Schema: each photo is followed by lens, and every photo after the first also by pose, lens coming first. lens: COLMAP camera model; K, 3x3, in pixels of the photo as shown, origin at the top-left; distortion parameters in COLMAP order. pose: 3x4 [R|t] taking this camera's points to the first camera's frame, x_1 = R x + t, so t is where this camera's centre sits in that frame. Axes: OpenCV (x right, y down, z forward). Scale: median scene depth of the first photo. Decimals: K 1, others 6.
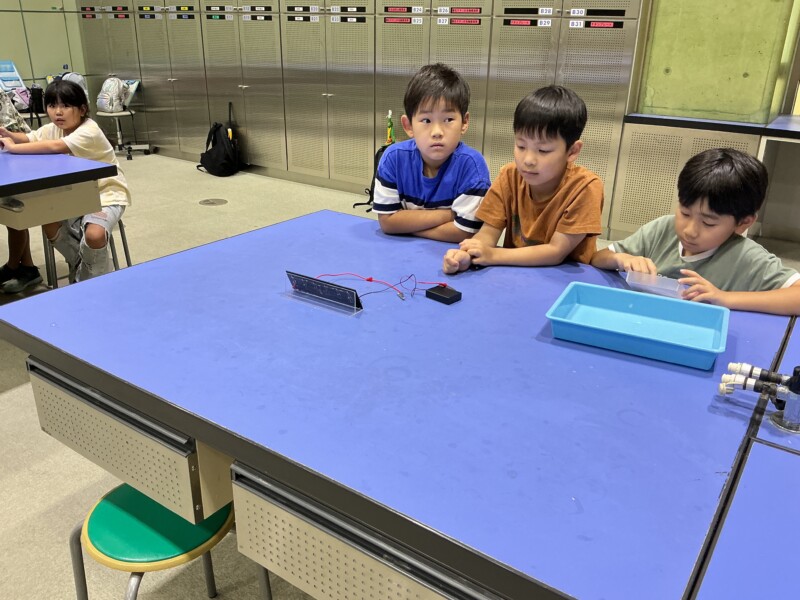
lens RADIAL K [[692.6, 0, 396.0], [0, 692.6, 307.9], [0, 0, 1]] dist [0.008386, -0.049076]
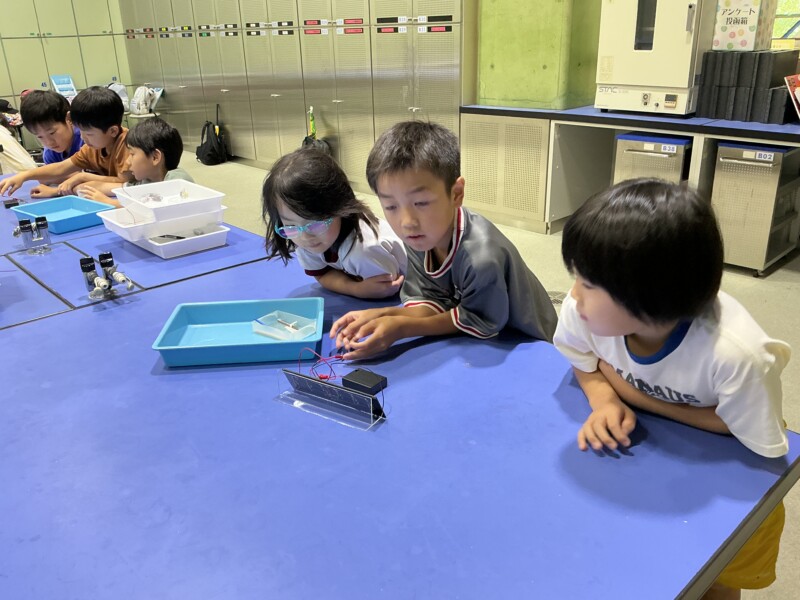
lens RADIAL K [[670.1, 0, 401.9], [0, 670.1, 304.7], [0, 0, 1]] dist [0.118060, -0.248478]
pose [[0.978597, 0.038108, -0.202225, 0.417466], [-0.039533, 0.999214, -0.003012, 0.056943], [0.201951, 0.010942, 0.979335, -0.121459]]
